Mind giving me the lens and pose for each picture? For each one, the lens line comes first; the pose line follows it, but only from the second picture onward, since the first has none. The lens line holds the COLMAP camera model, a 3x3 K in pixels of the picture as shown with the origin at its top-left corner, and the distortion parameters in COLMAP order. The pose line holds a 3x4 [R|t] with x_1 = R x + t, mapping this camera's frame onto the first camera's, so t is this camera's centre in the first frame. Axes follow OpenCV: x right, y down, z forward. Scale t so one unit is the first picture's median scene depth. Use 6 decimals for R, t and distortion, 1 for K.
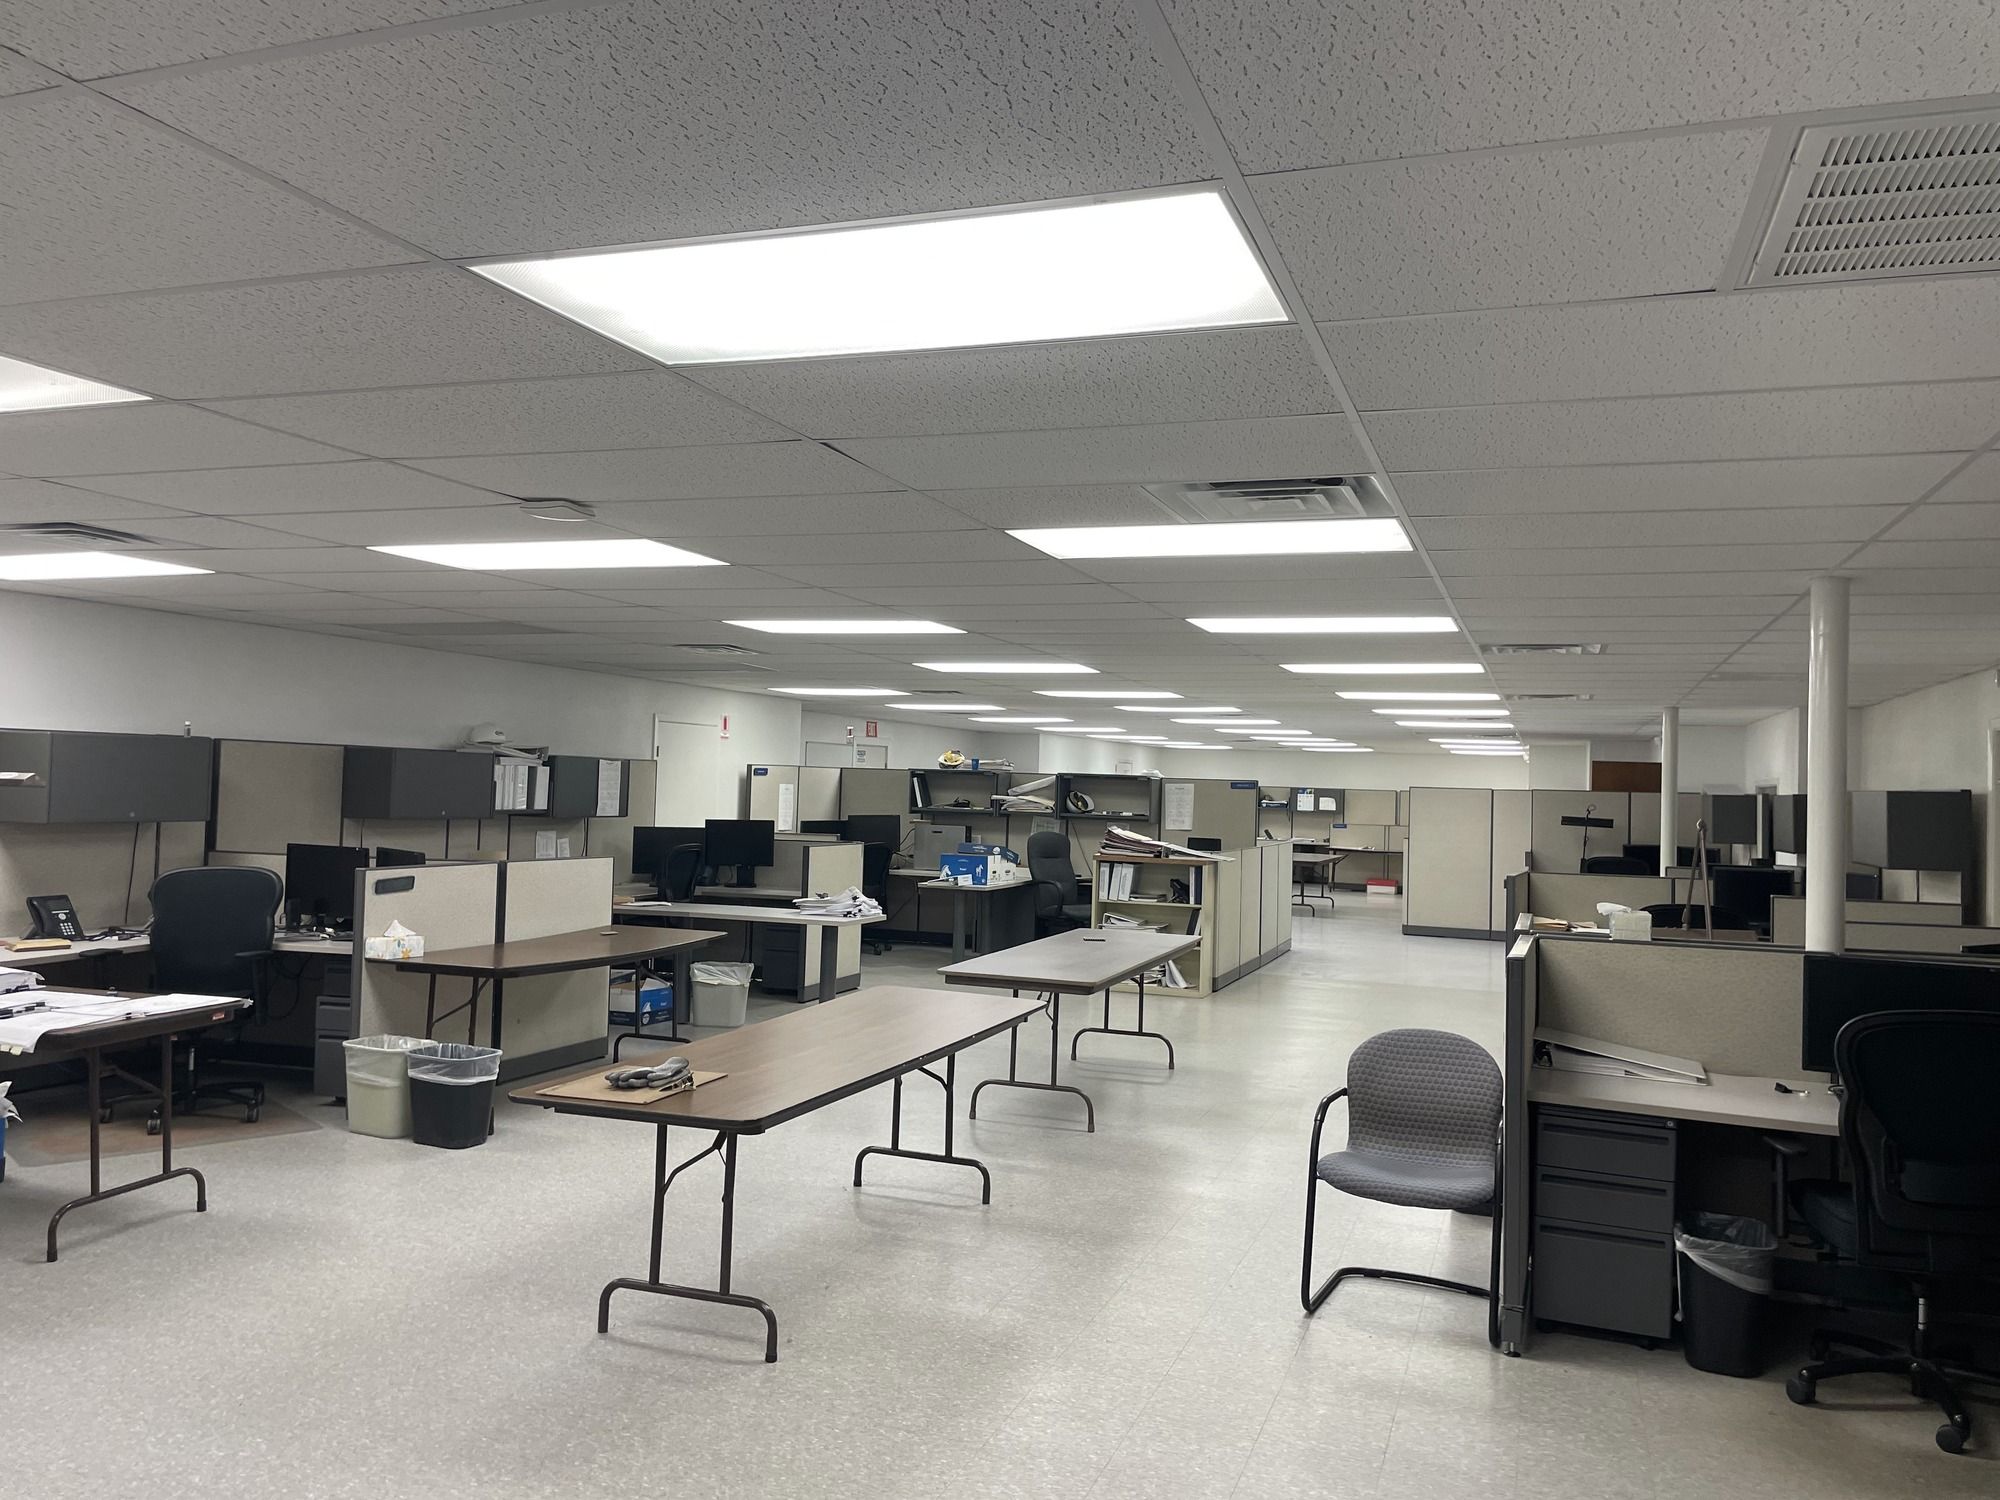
lens RADIAL K [[1518.6, 0, 1005.0], [0, 1518.6, 733.5], [0, 0, 1]] dist [0.027318, -0.024566]
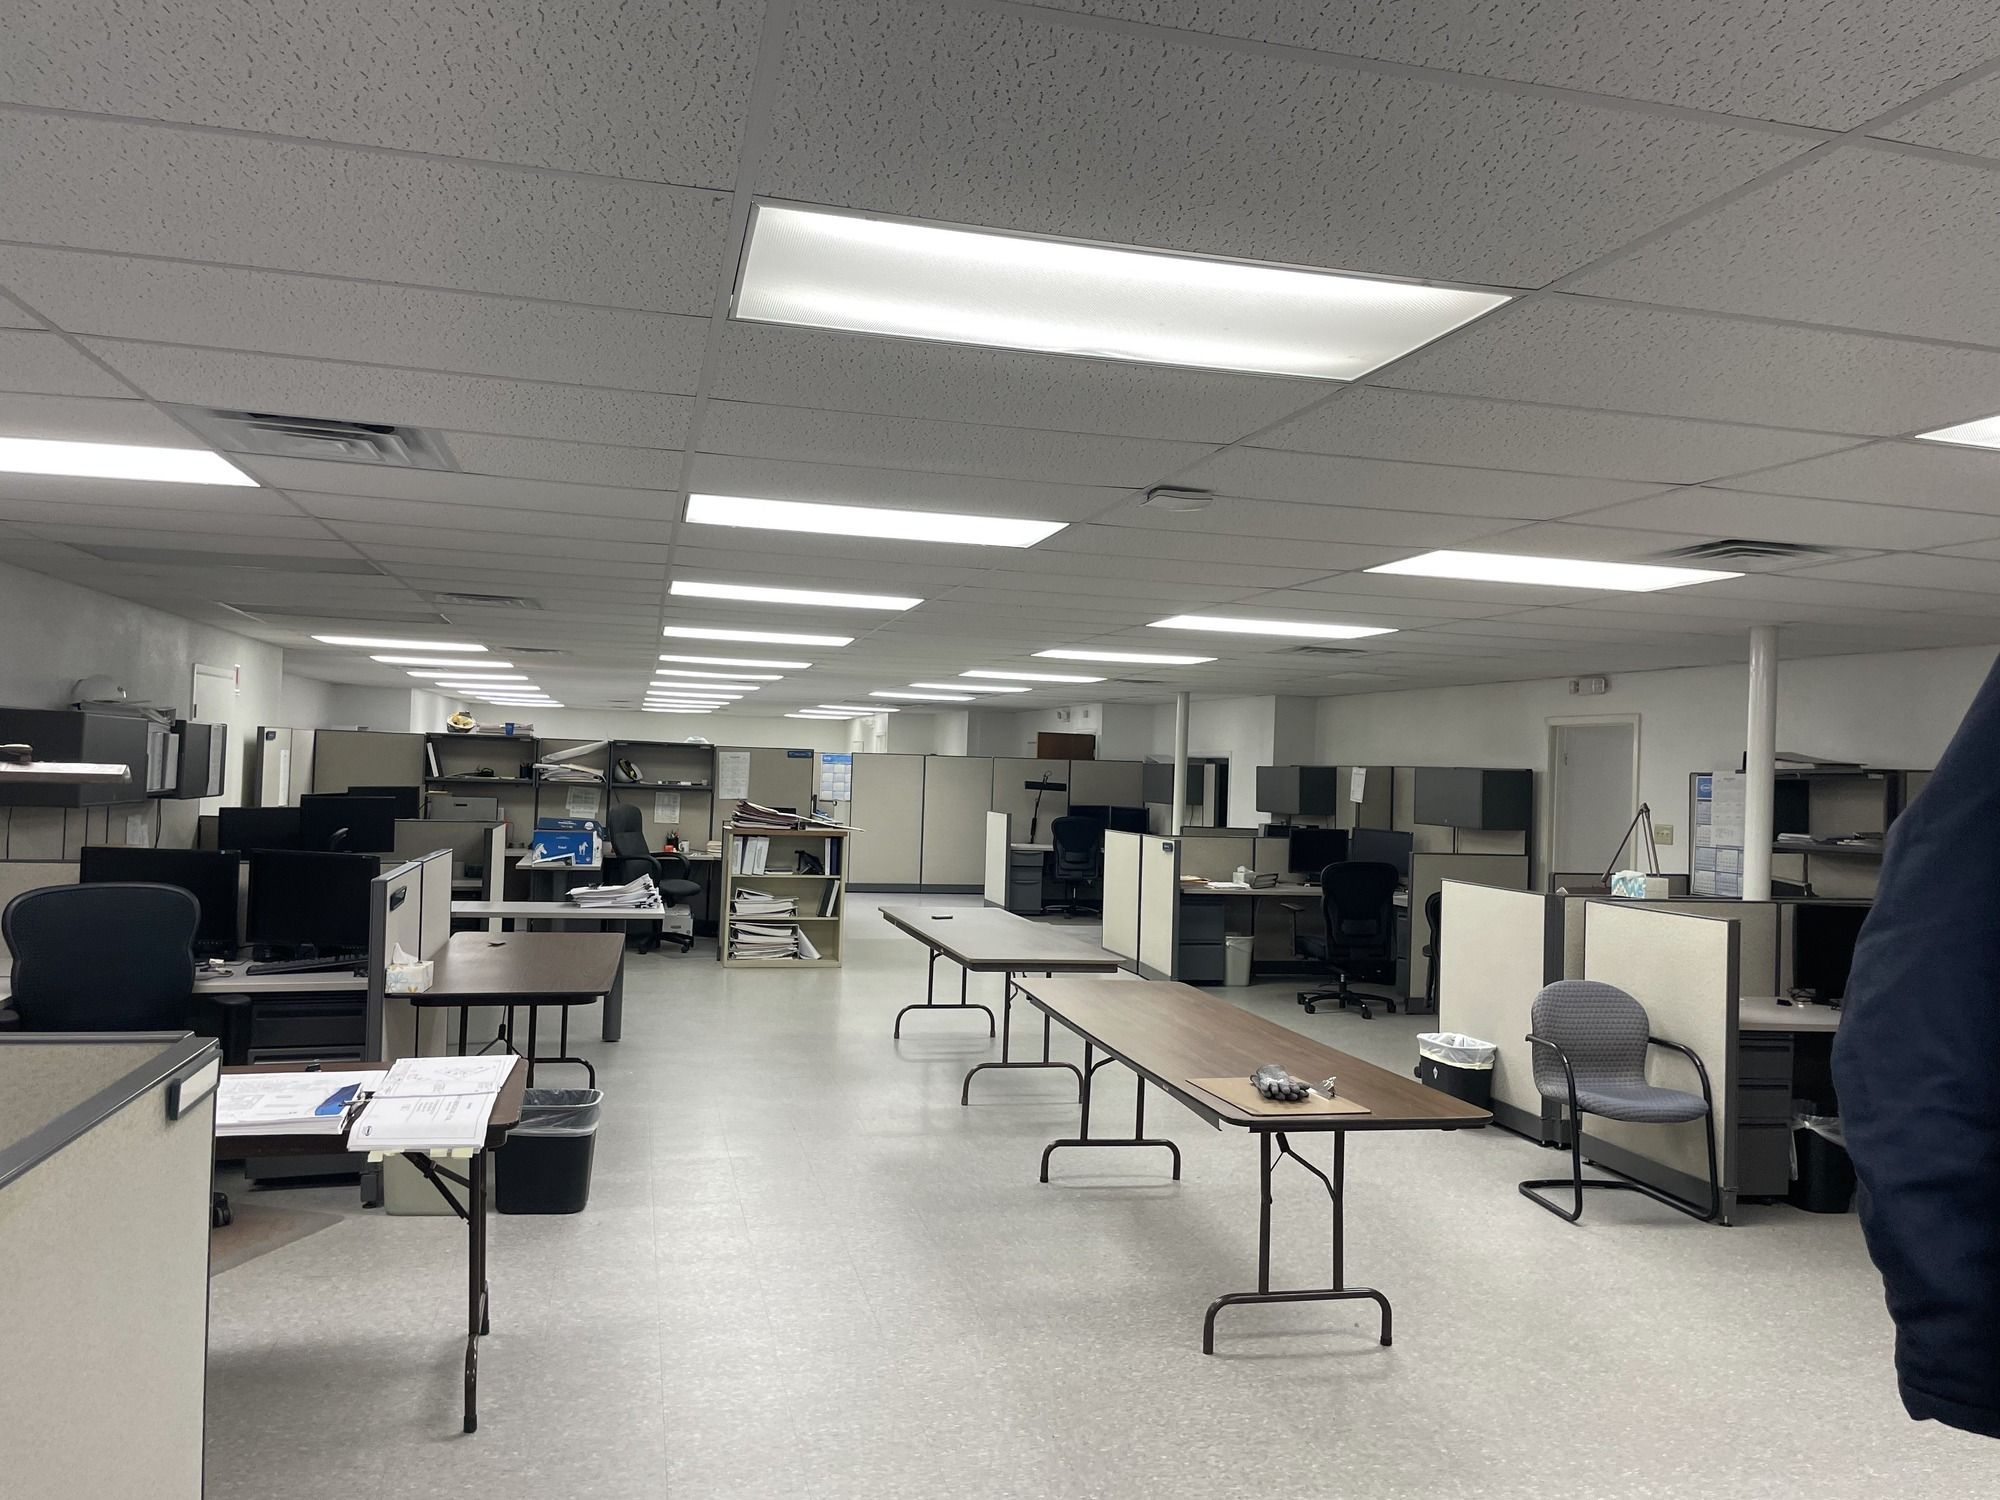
lens RADIAL K [[1518.6, 0, 999.9], [0, 1518.6, 751.9], [0, 0, 1]] dist [0.027318, -0.024566]
pose [[0.837259, 0.005204, 0.546781, -0.422595], [-0.028776, 0.998988, 0.034556, -0.009101], [-0.546048, -0.044666, 0.836562, 0.130259]]
